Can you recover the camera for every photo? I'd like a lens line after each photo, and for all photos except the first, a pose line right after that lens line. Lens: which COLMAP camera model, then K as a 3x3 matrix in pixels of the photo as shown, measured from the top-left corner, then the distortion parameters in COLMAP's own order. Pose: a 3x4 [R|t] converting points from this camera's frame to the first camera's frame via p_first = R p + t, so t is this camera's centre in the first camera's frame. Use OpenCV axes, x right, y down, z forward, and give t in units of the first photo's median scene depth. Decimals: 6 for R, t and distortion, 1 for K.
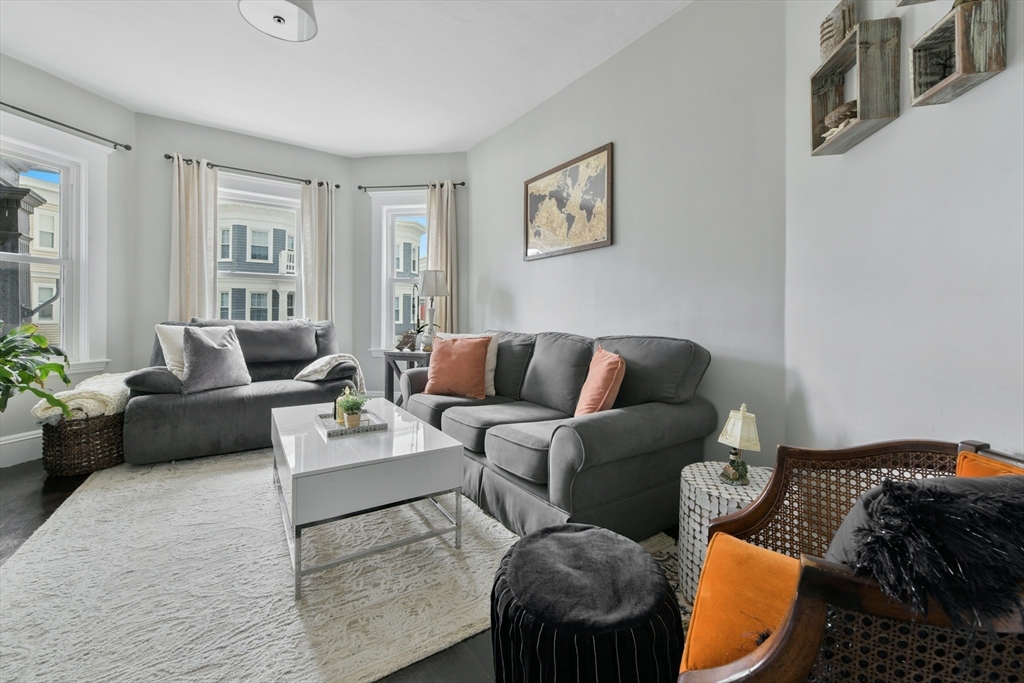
lens RADIAL K [[418.0, 0, 516.8], [0, 418.0, 313.8], [0, 0, 1]] dist [-0.001364, 0.002763]
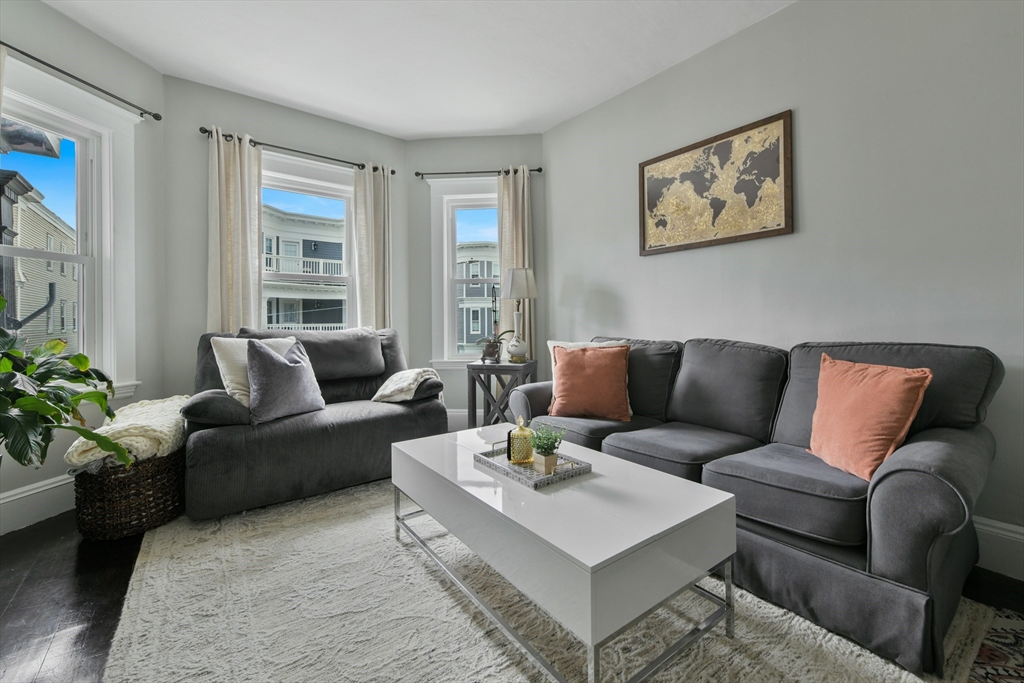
lens RADIAL K [[418.0, 0, 512.9], [0, 418.0, 319.5], [0, 0, 1]] dist [-0.001364, 0.002763]
pose [[0.998108, -0.014274, 0.059800, -0.342230], [0.014057, 0.999893, 0.004045, -0.003013], [-0.059852, -0.003197, 0.998202, 0.178162]]
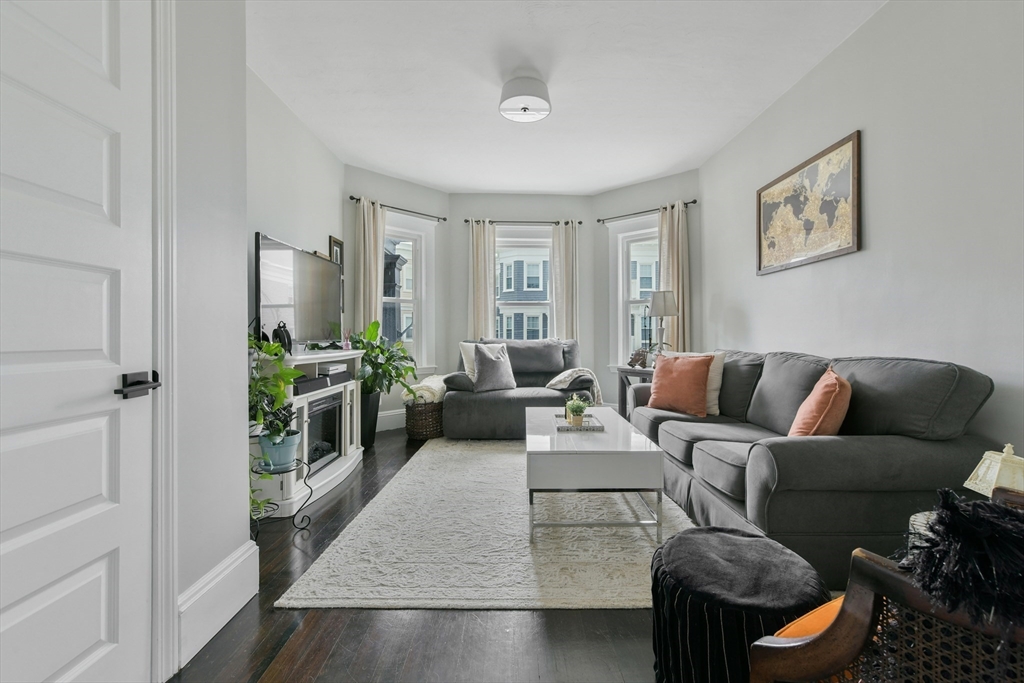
lens RADIAL K [[418.0, 0, 532.3], [0, 418.0, 335.8], [0, 0, 1]] dist [-0.001364, 0.002763]
pose [[0.847773, -0.004682, -0.530338, 0.099888], [0.008029, 0.999960, 0.004007, 0.000364], [0.530298, -0.007655, 0.847777, -0.072741]]
